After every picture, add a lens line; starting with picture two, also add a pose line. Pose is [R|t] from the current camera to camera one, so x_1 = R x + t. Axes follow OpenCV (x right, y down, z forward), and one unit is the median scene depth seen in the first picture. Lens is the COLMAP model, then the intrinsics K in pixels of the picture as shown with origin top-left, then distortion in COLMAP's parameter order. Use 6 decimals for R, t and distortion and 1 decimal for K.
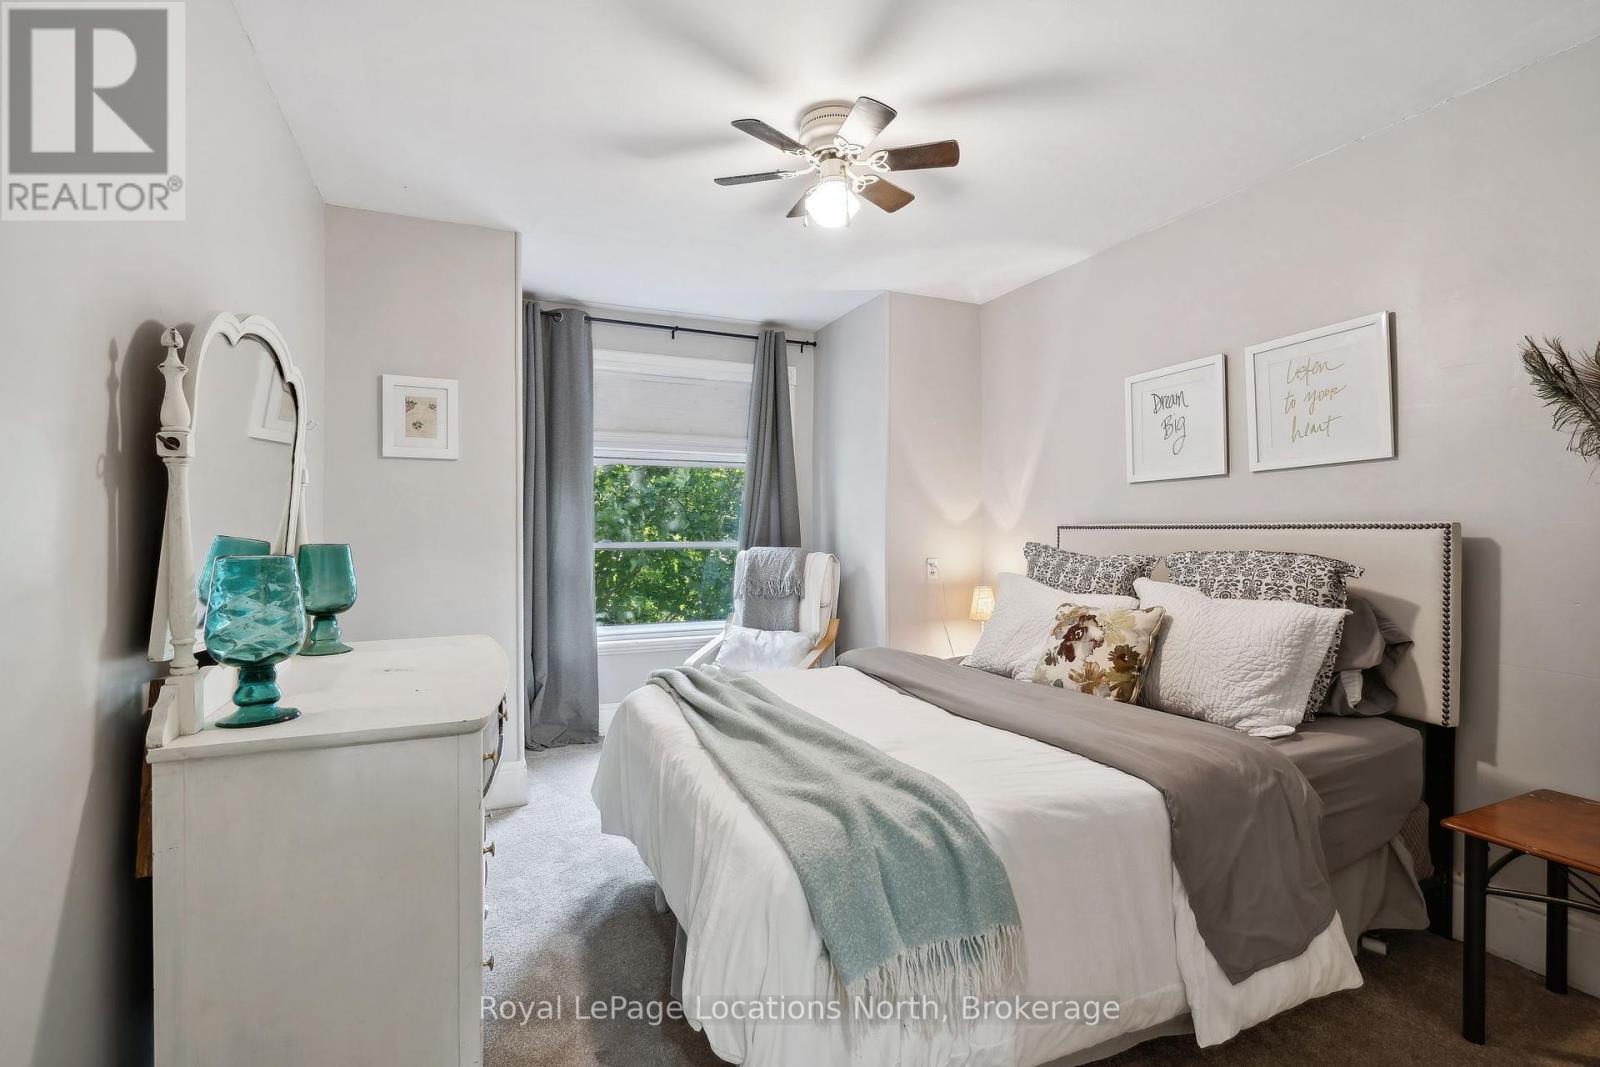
lens RADIAL K [[734.2, 0, 799.3], [0, 734.2, 536.8], [0, 0, 1]] dist [-0.003922, 0.003828]
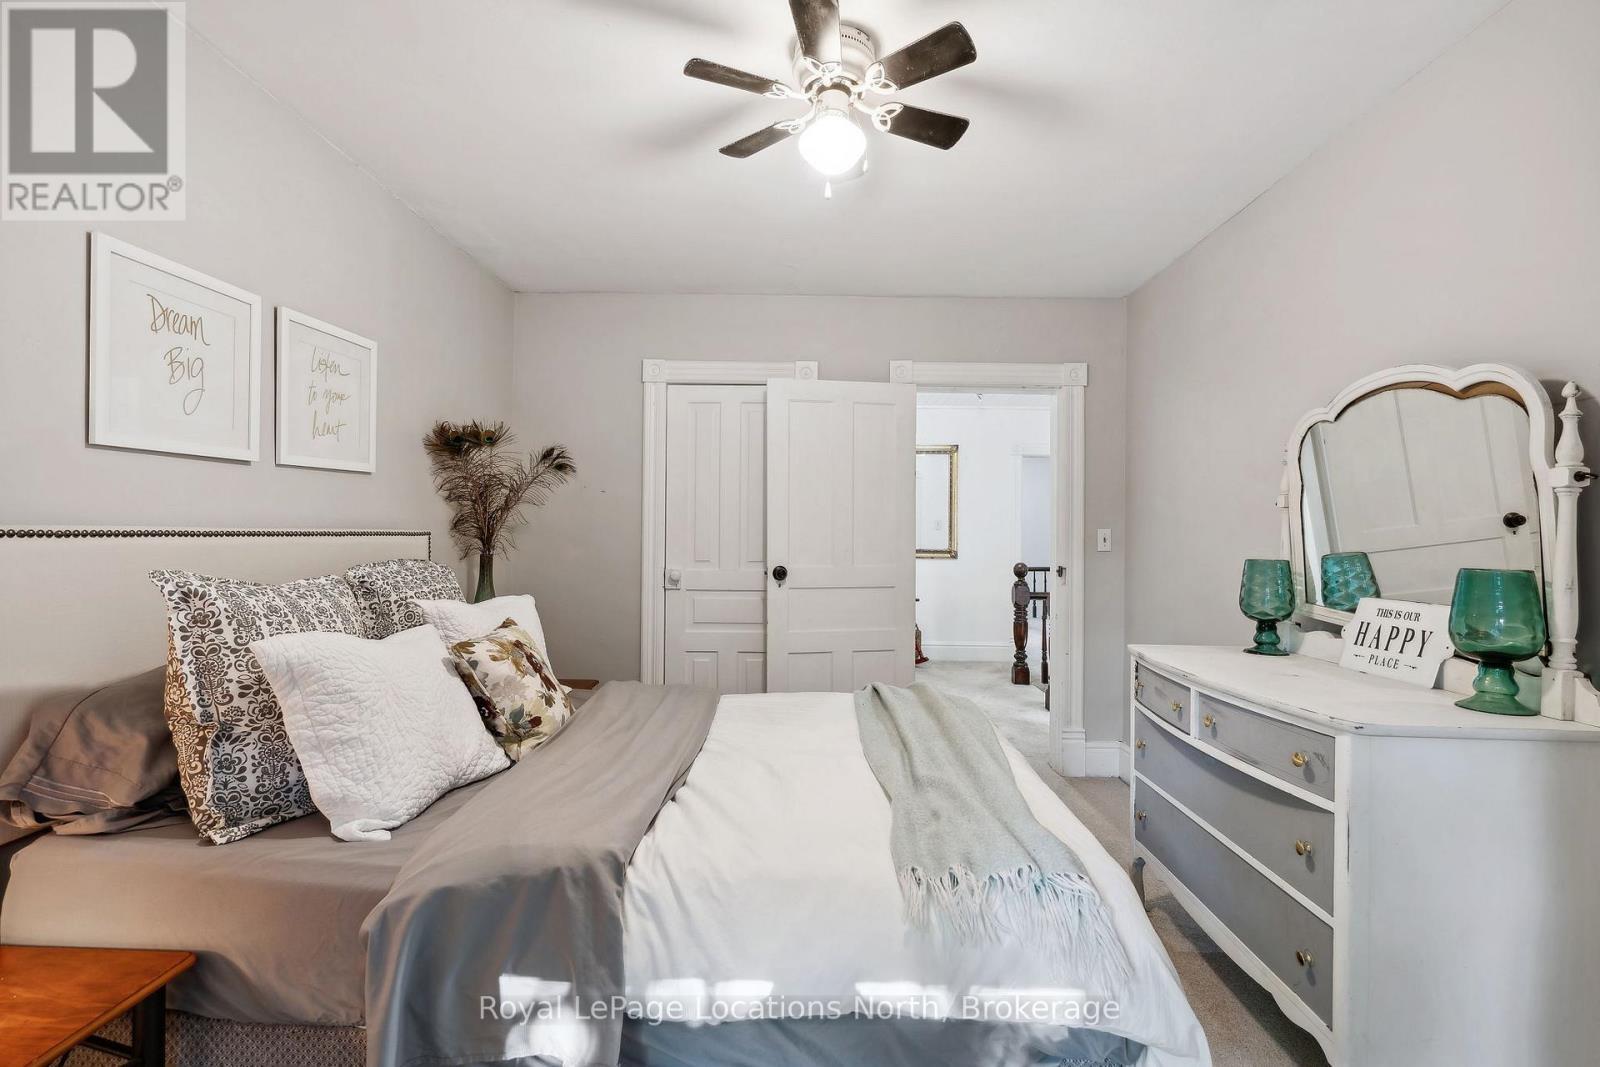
lens RADIAL K [[734.2, 0, 799.8], [0, 734.2, 524.6], [0, 0, 1]] dist [-0.003922, 0.003828]
pose [[-0.906563, 0.003074, 0.422059, -0.240860], [0.002691, 0.999995, -0.001504, -0.022201], [-0.422061, -0.000228, -0.906567, 1.572549]]
